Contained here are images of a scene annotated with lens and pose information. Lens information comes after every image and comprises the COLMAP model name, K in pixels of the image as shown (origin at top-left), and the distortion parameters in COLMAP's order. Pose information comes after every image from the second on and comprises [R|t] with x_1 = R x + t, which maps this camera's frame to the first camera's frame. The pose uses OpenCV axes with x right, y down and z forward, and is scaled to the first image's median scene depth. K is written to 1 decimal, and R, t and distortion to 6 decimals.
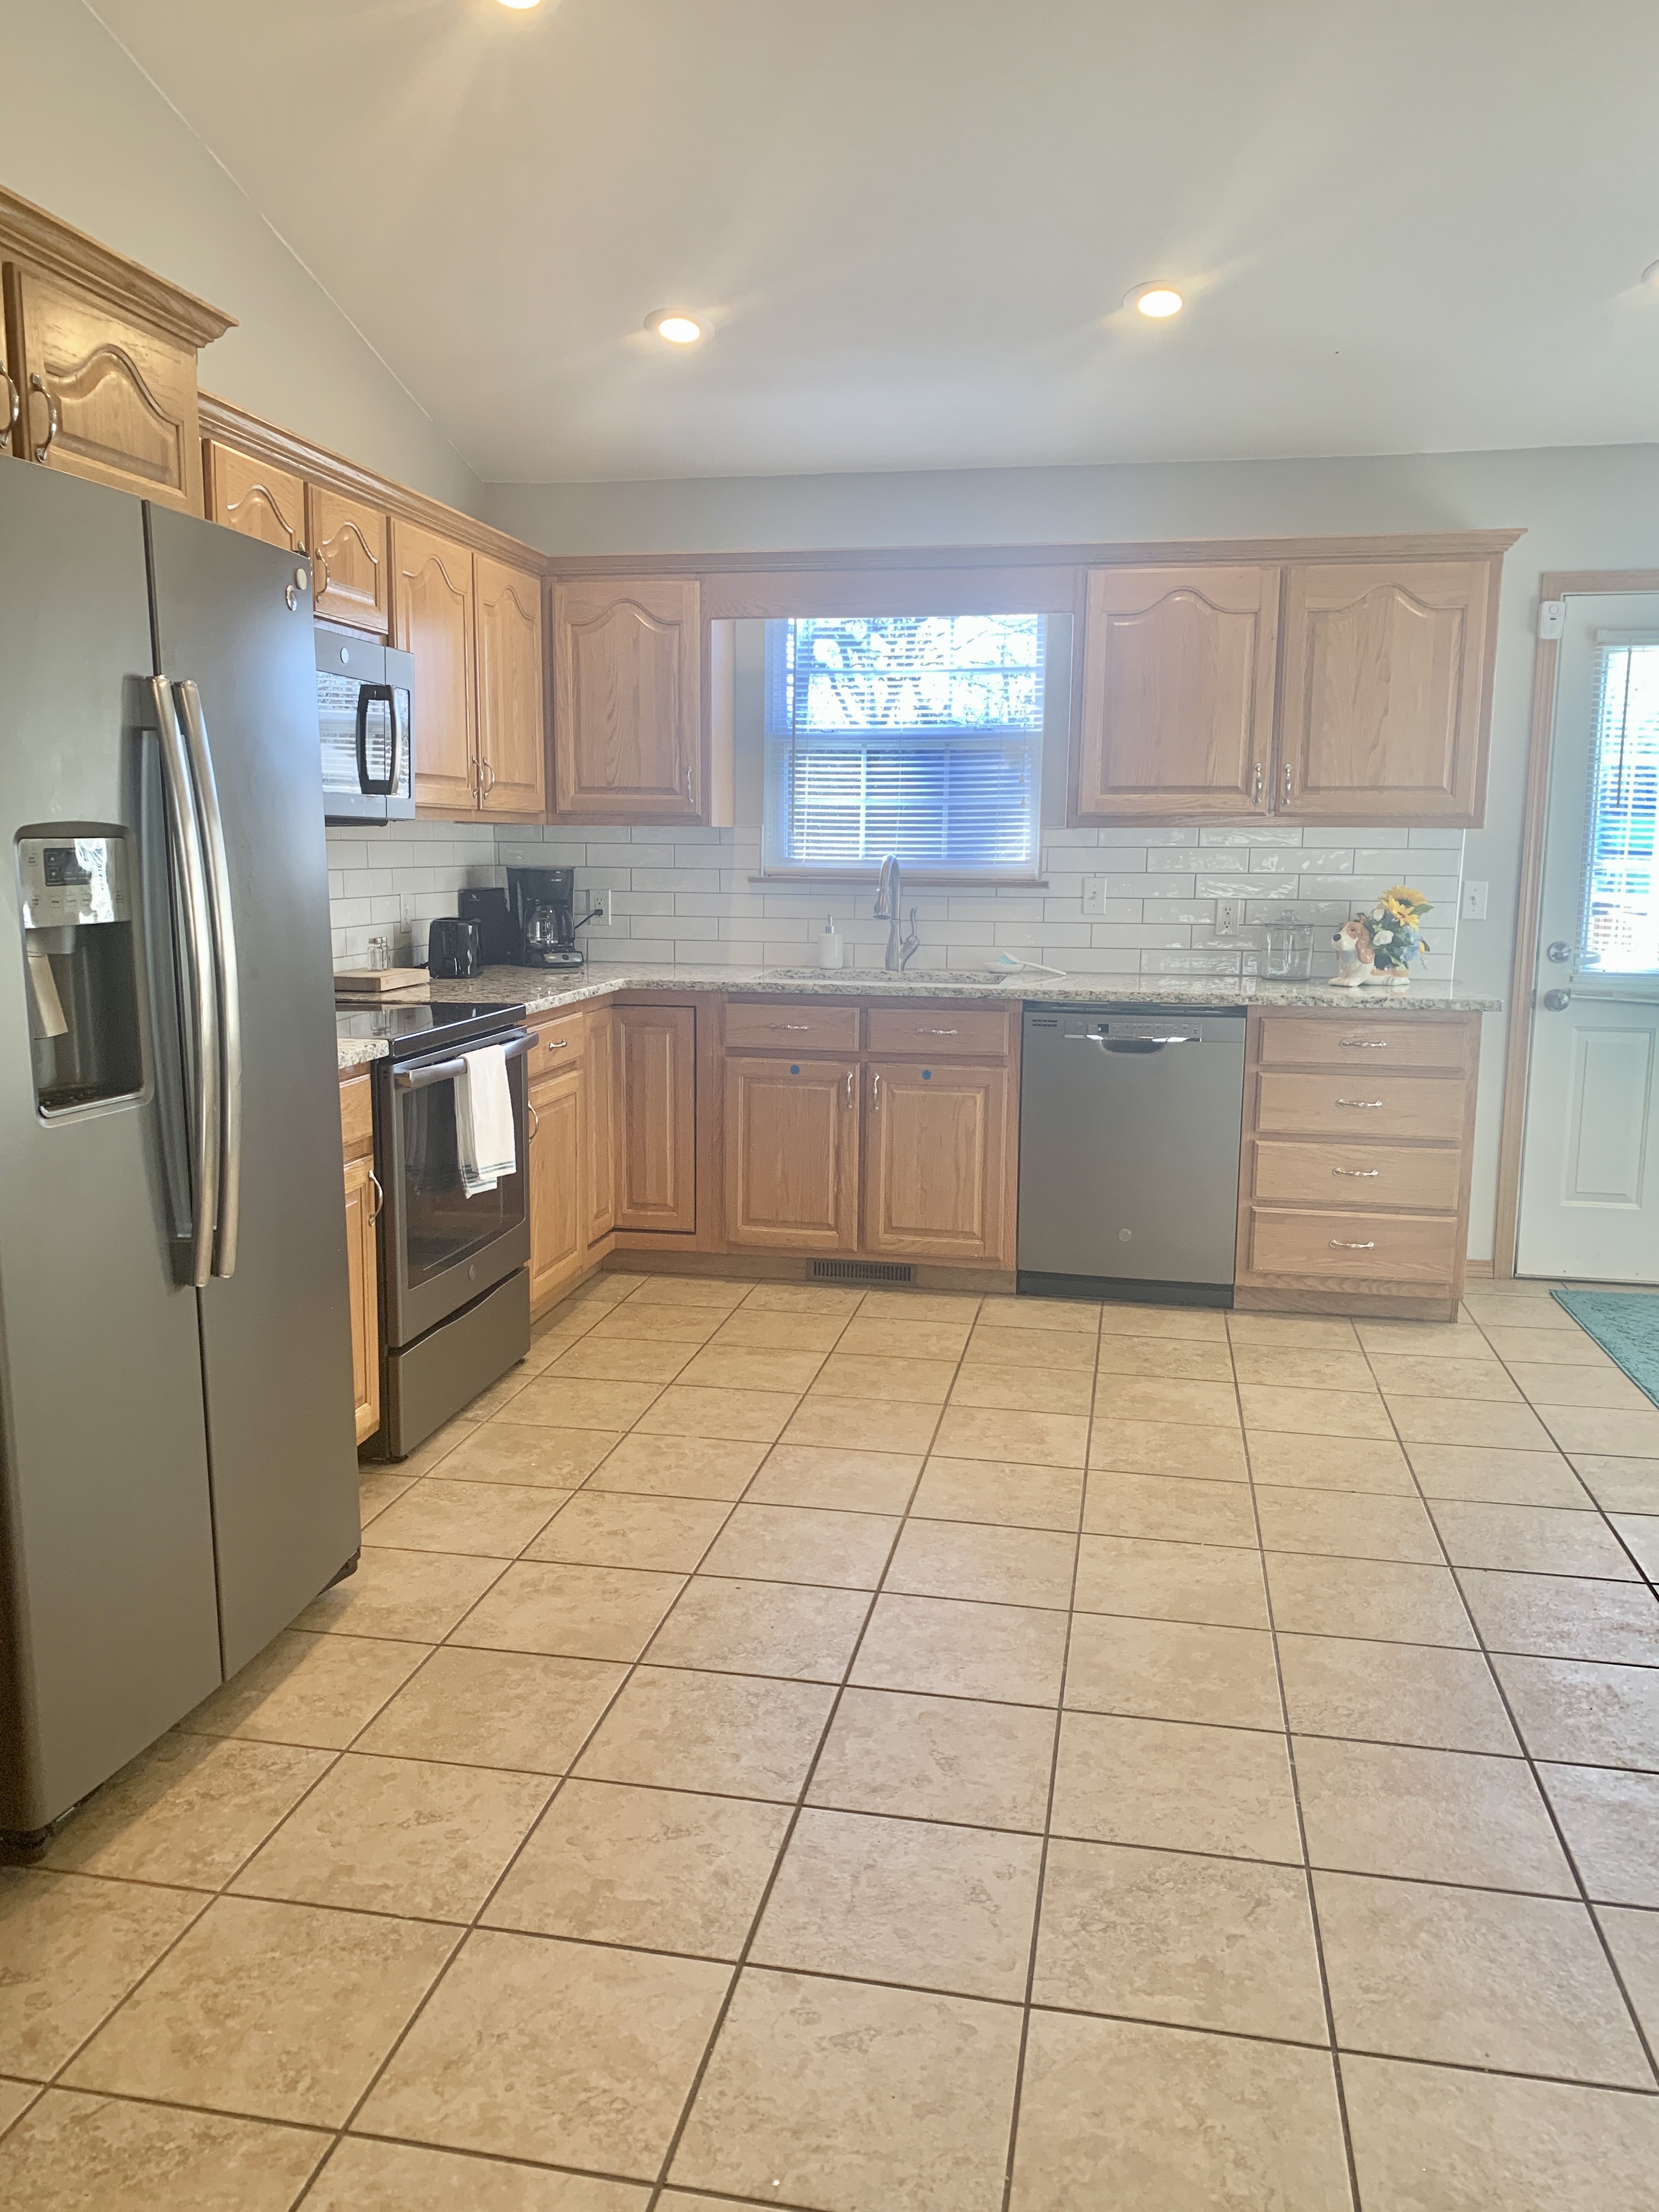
lens RADIAL K [[1687.4, 0, 829.5], [0, 1687.4, 1106.0], [0, 0, 1]] dist [0.156249, -0.313804]
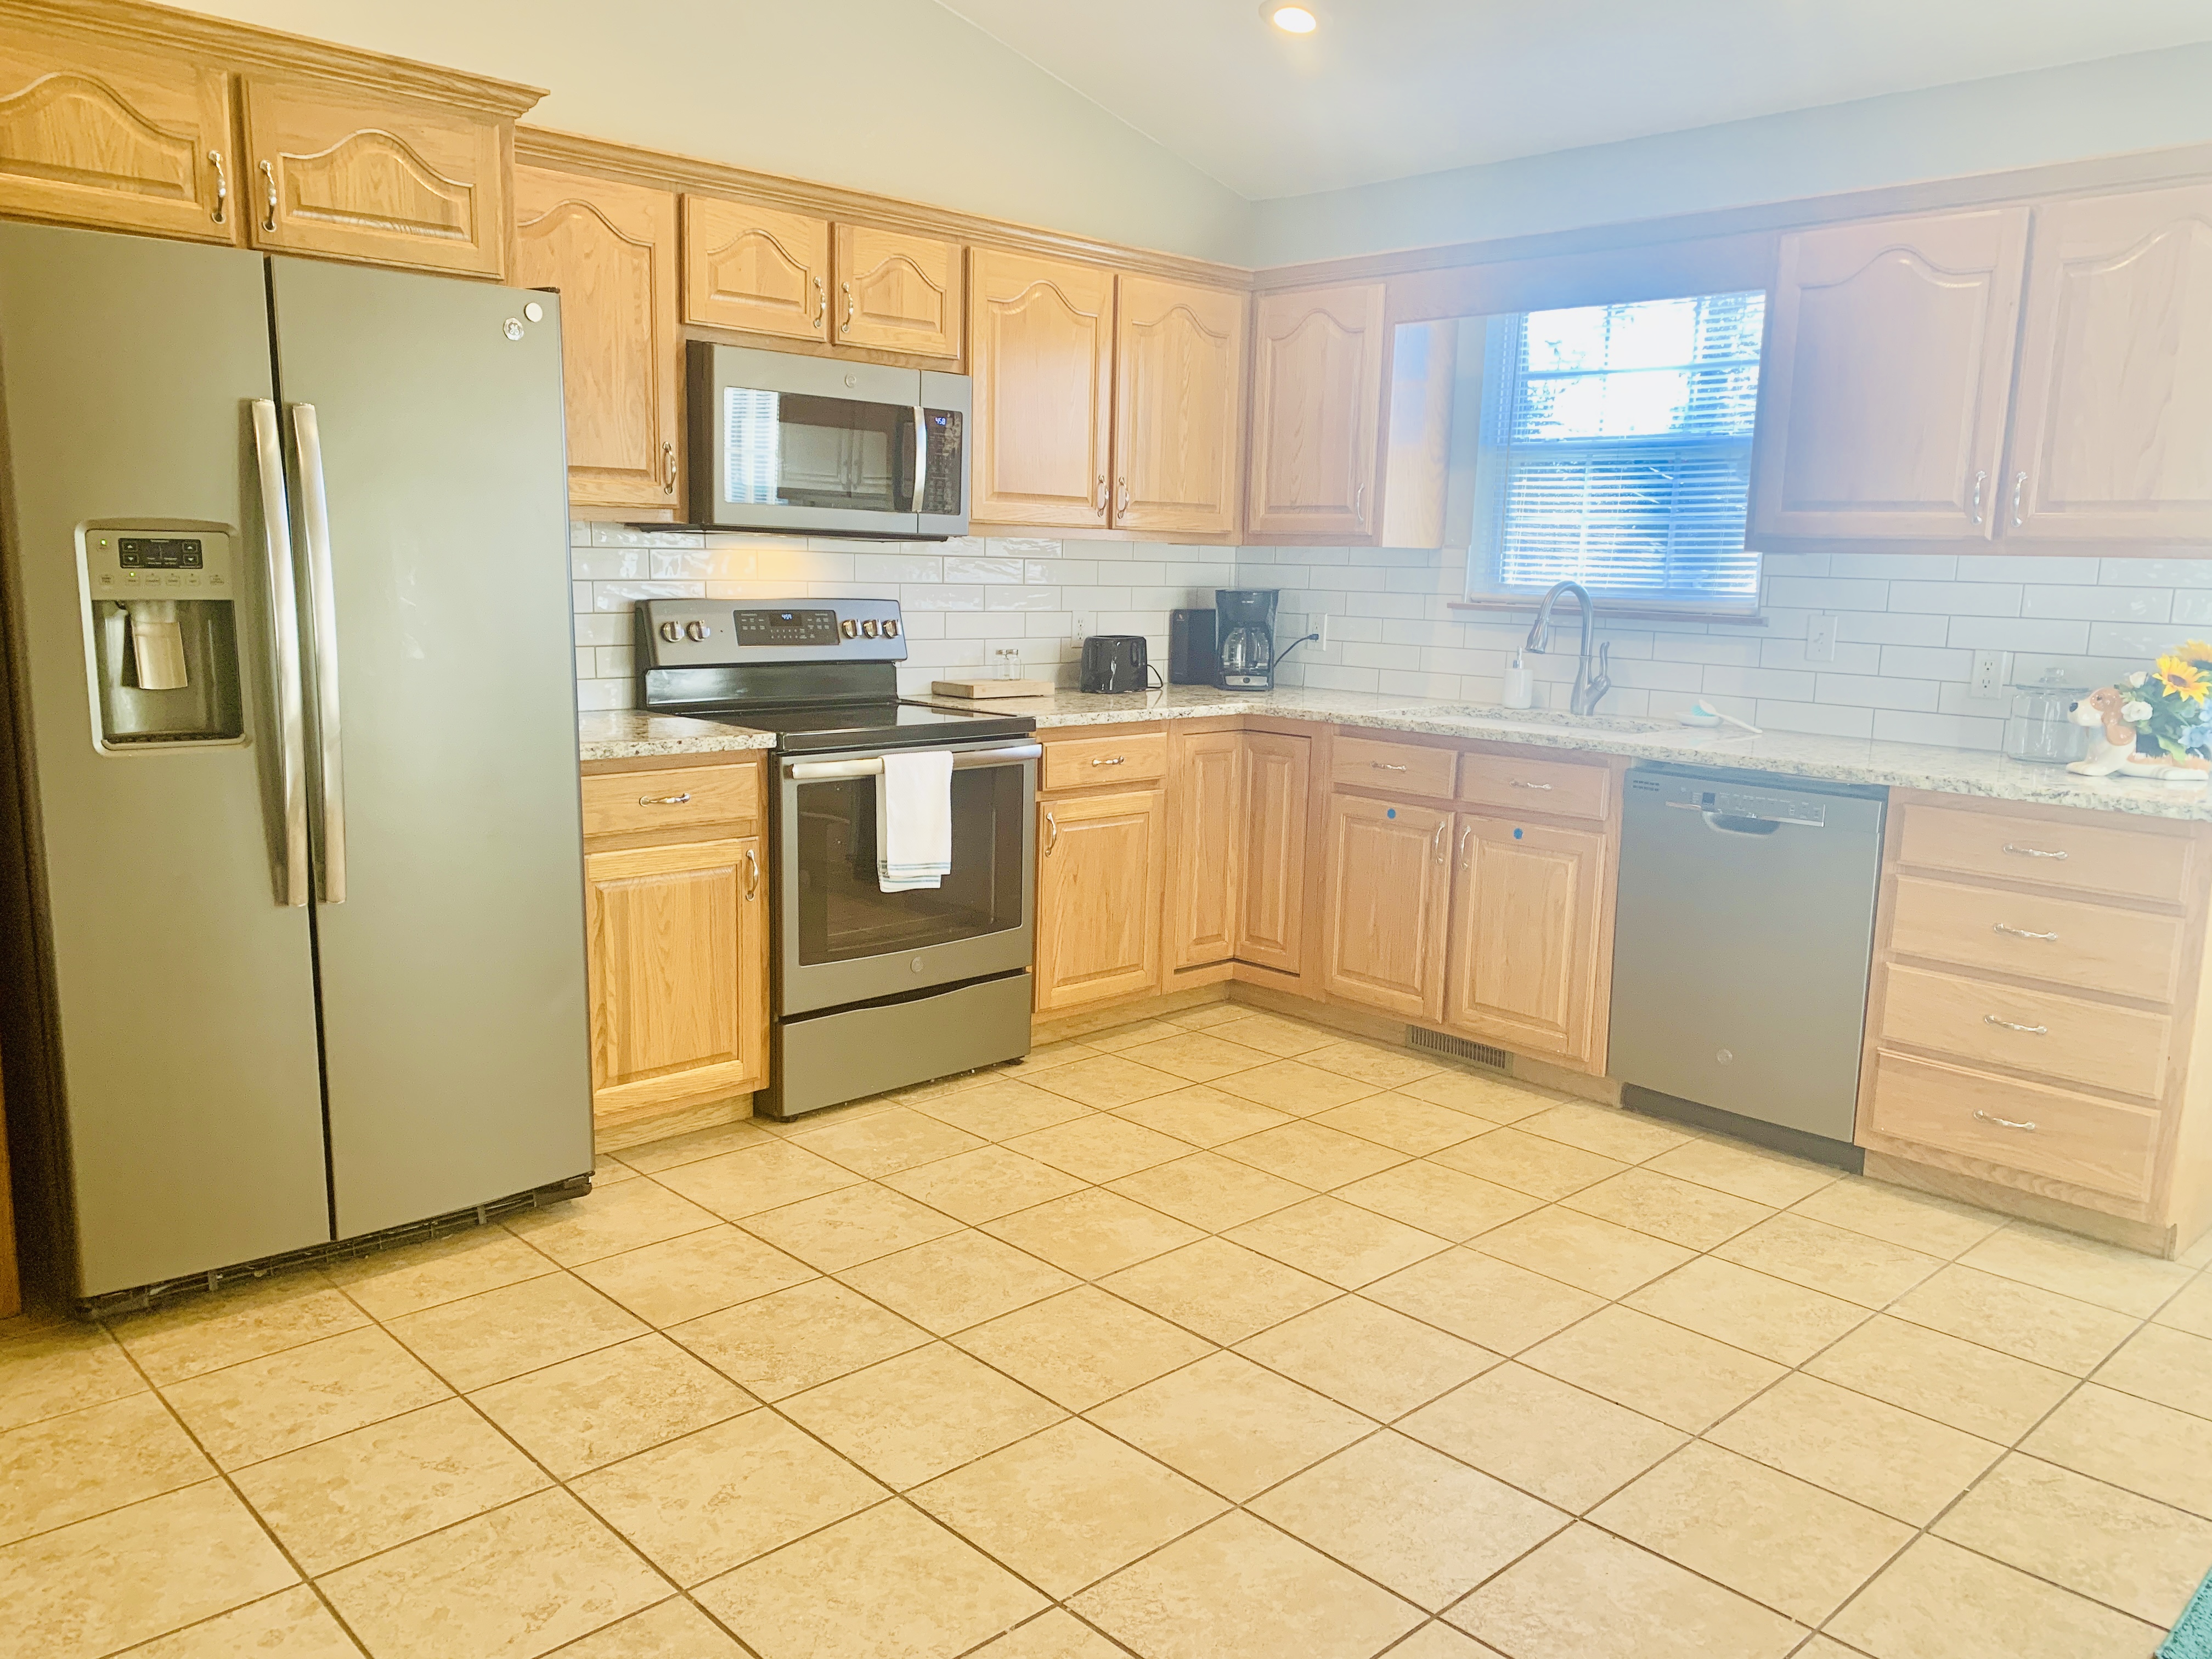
lens RADIAL K [[1688.8, 0, 1106.9], [0, 1688.8, 866.8], [0, 0, 1]] dist [0.090870, -0.151611]
pose [[0.817483, 0.116866, -0.563971, 0.381497], [-0.108071, 0.992930, 0.049103, -0.021743], [0.565722, 0.020808, 0.824333, 0.163175]]
